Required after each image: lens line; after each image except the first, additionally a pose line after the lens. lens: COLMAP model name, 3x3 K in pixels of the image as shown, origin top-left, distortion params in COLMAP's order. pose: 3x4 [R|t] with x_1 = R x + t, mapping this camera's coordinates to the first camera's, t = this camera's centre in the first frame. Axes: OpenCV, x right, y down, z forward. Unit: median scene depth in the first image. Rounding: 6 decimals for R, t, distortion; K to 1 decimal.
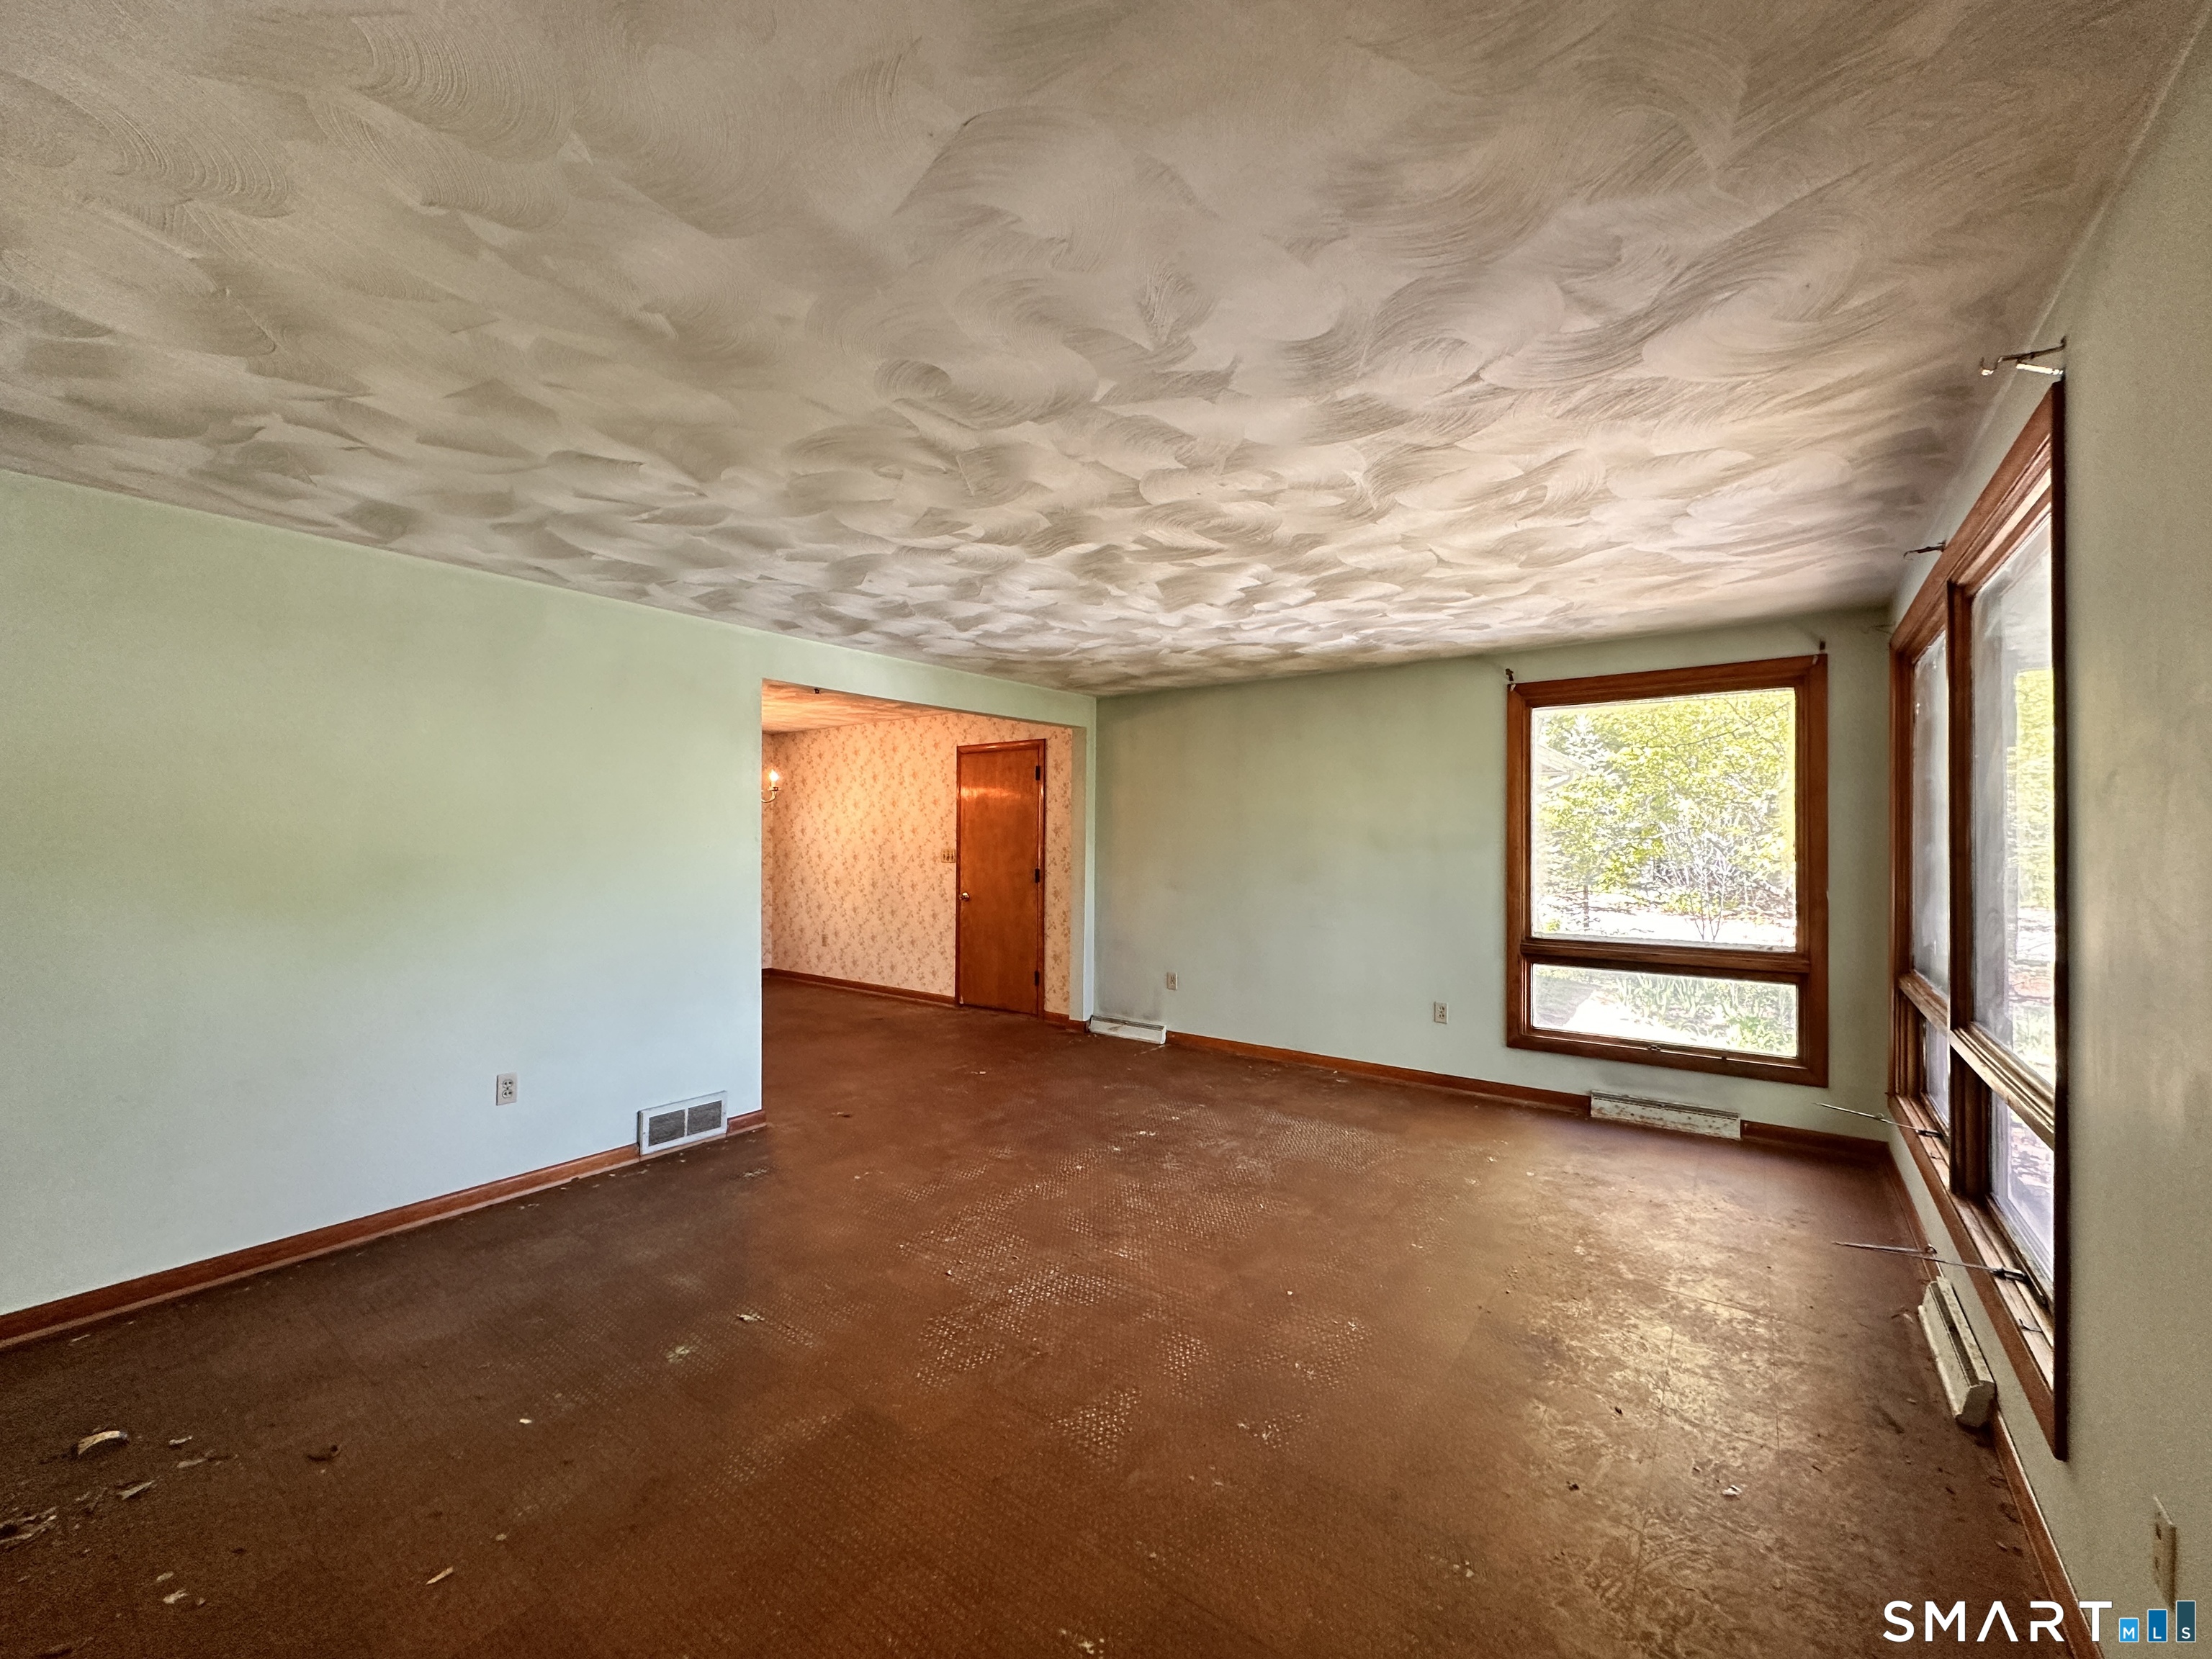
lens RADIAL K [[876.2, 0, 1106.0], [0, 876.2, 829.5], [0, 0, 1]] dist [0.000745, 0.000364]
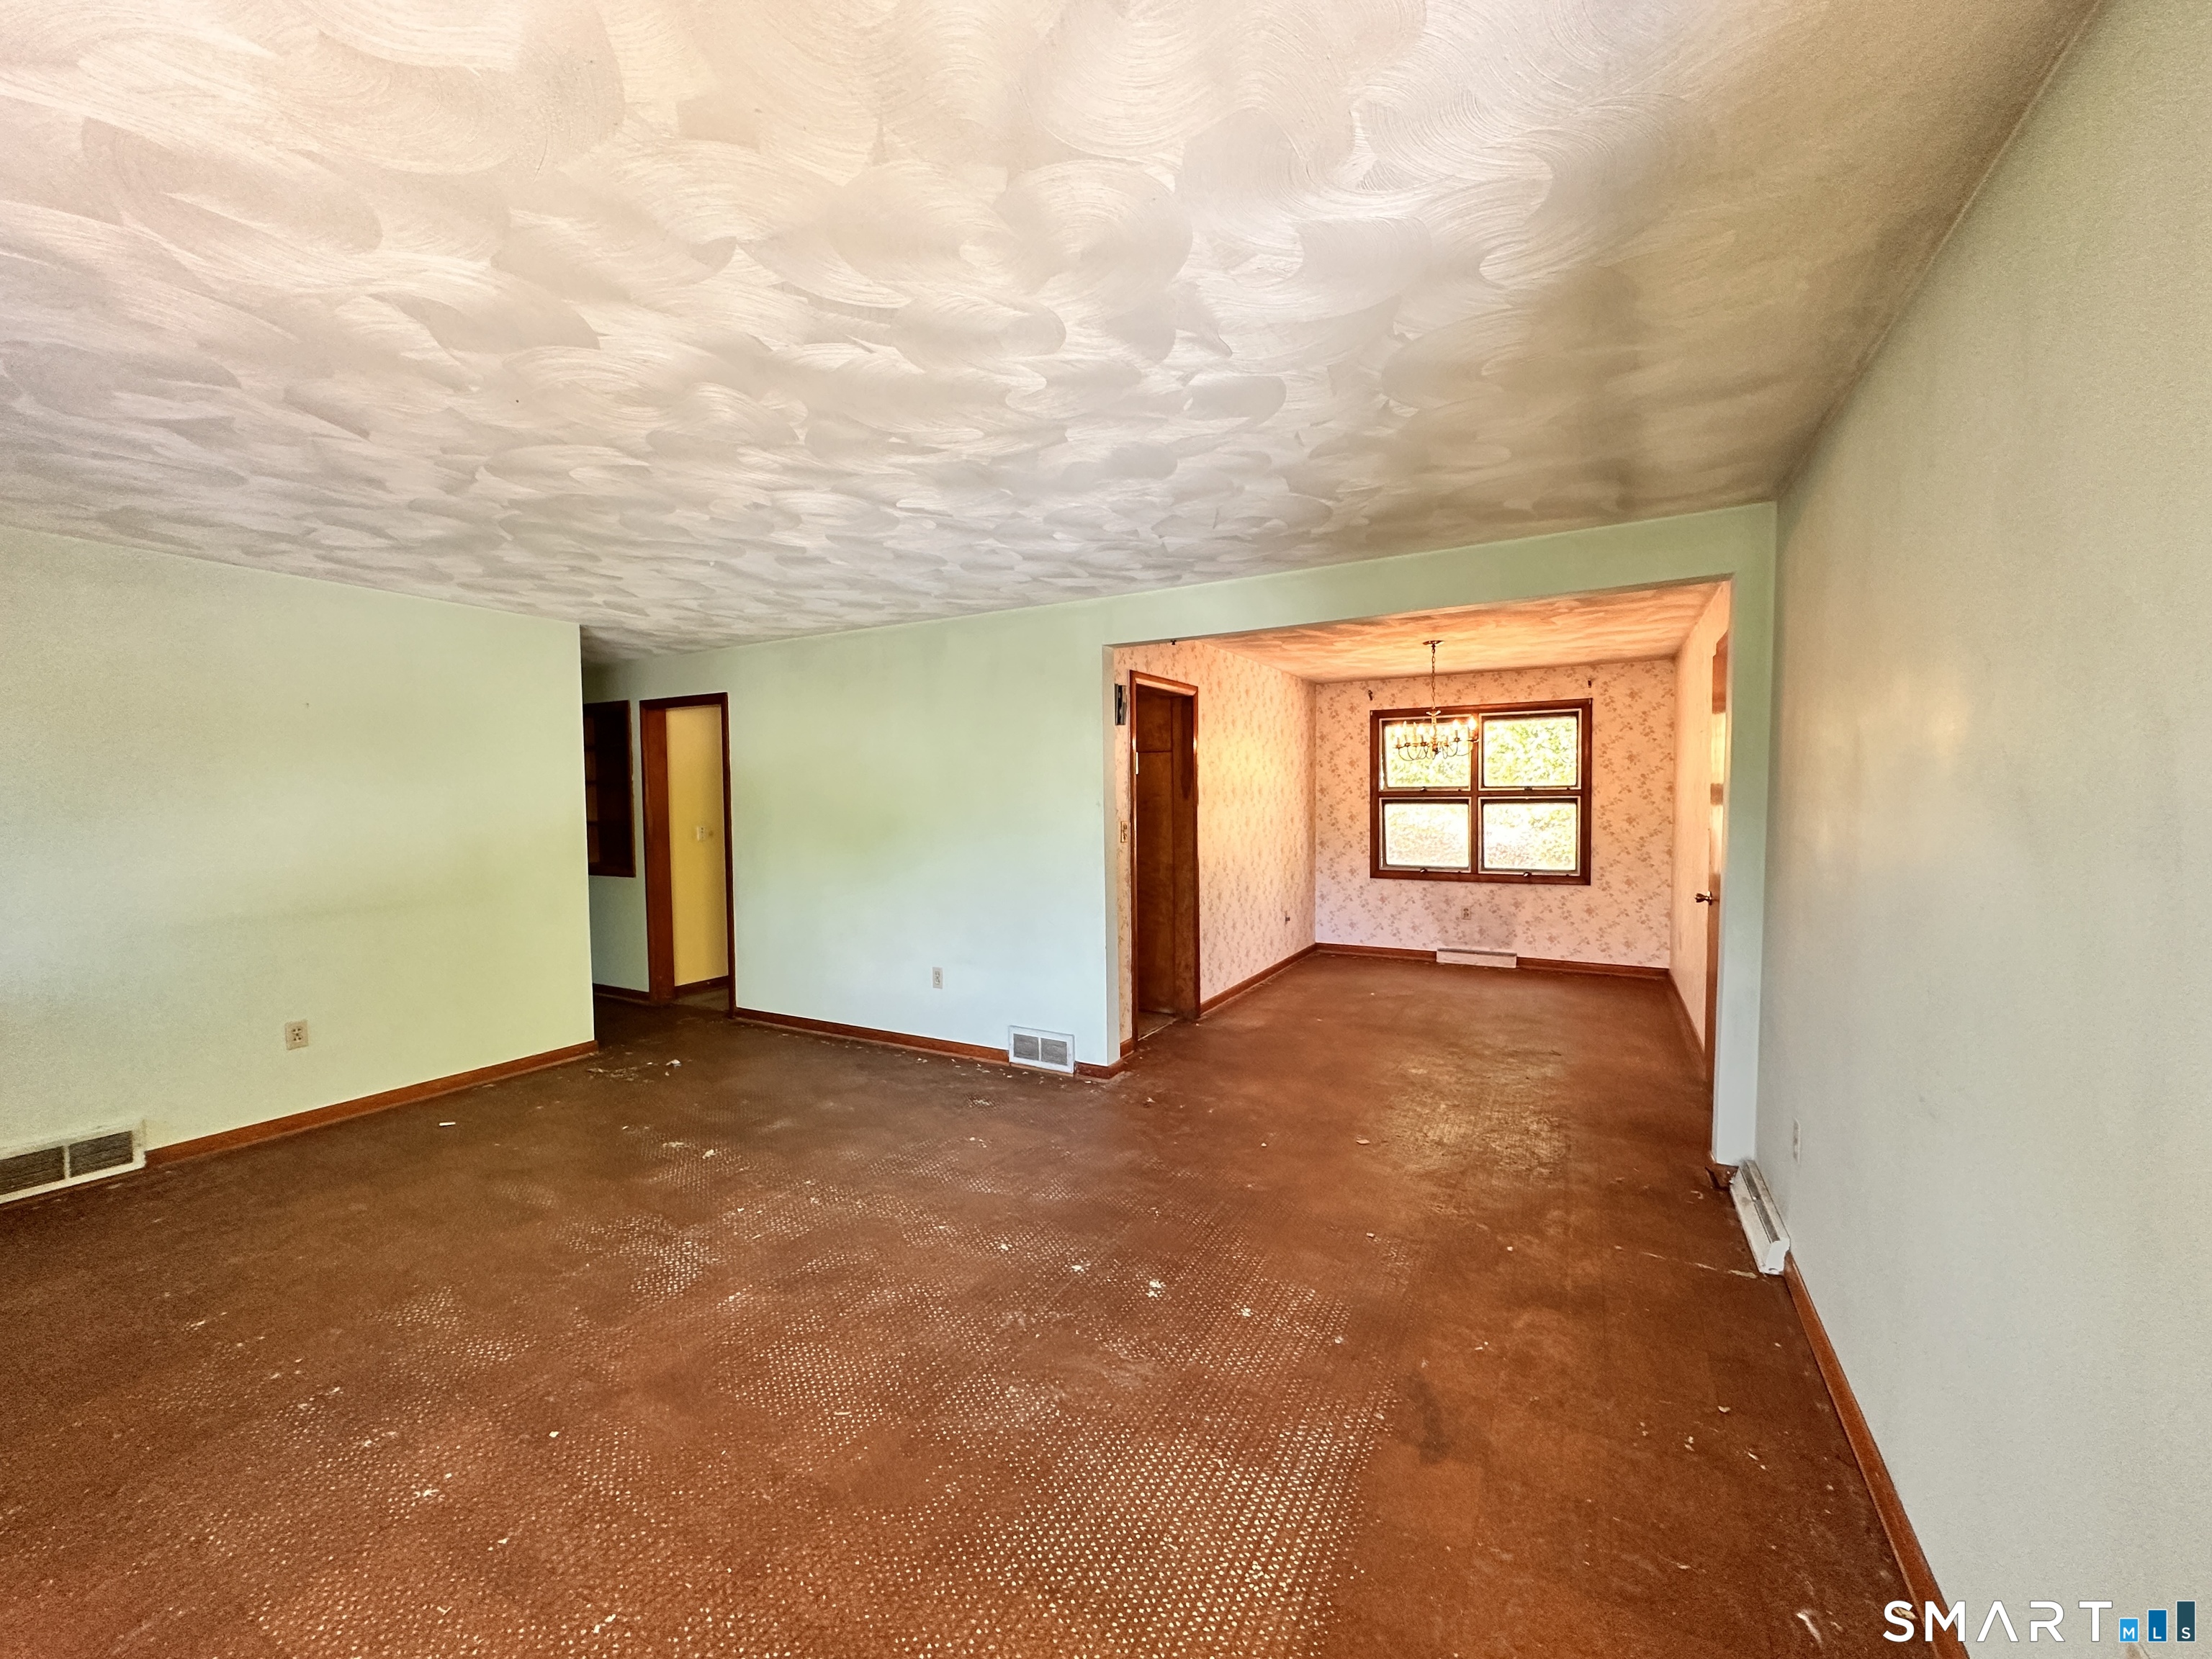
lens RADIAL K [[876.2, 0, 1106.0], [0, 876.2, 829.5], [0, 0, 1]] dist [0.000745, 0.000364]
pose [[0.136253, 0.030529, -0.990204, 0.702783], [0.014933, 0.999348, 0.032866, 0.008471], [0.990562, -0.019265, 0.135708, 0.984986]]
